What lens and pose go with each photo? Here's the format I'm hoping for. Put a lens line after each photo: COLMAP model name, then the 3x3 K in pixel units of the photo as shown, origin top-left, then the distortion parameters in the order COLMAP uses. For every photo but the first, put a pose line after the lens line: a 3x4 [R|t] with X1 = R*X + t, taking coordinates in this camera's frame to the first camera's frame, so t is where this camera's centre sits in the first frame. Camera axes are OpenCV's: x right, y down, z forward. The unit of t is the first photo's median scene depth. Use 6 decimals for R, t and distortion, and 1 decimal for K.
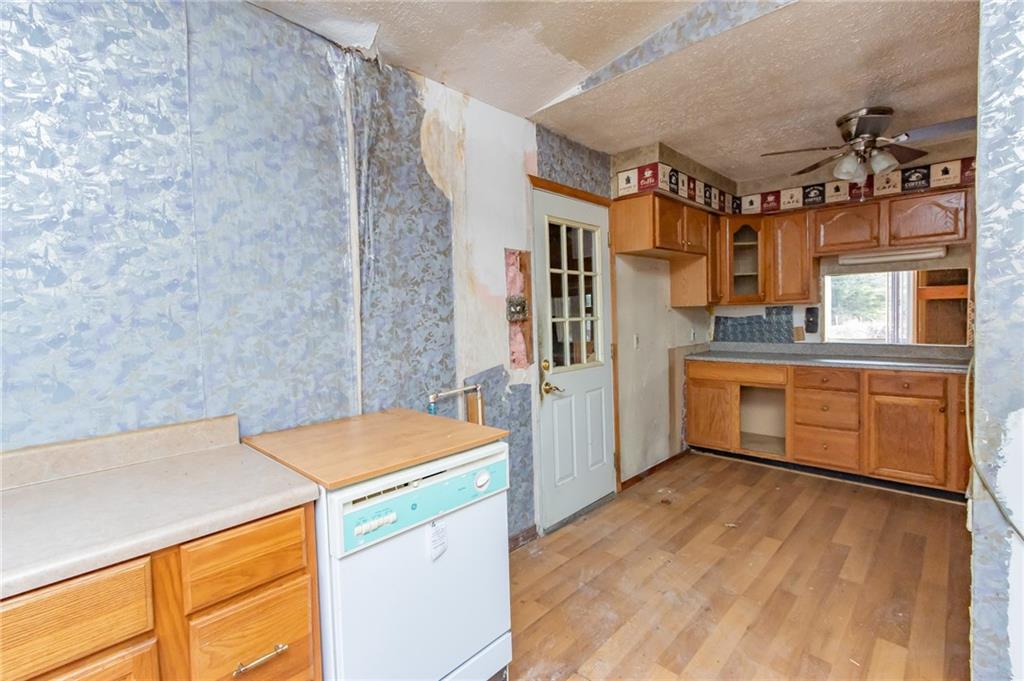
lens RADIAL K [[477.3, 0, 507.0], [0, 477.3, 341.2], [0, 0, 1]] dist [-0.000058, 0.000719]
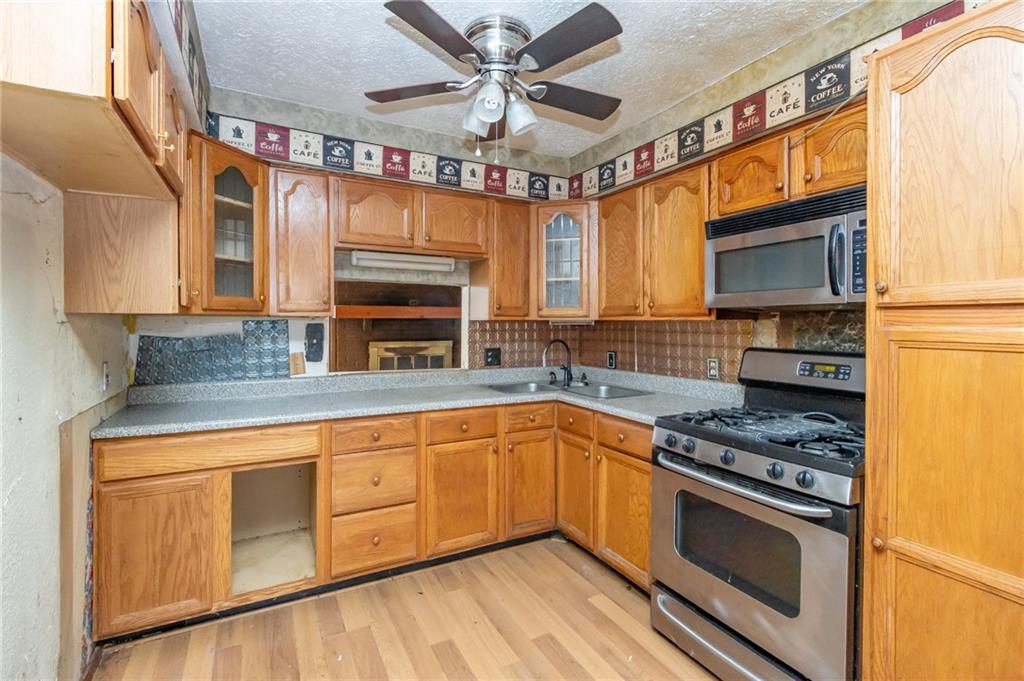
lens RADIAL K [[477.3, 0, 517.0], [0, 477.3, 324.2], [0, 0, 1]] dist [-0.000058, 0.000719]
pose [[0.299935, 0.020642, 0.953736, 0.088316], [0.037565, 0.998735, -0.033429, -0.038054], [-0.953220, 0.045853, 0.298780, 0.550088]]
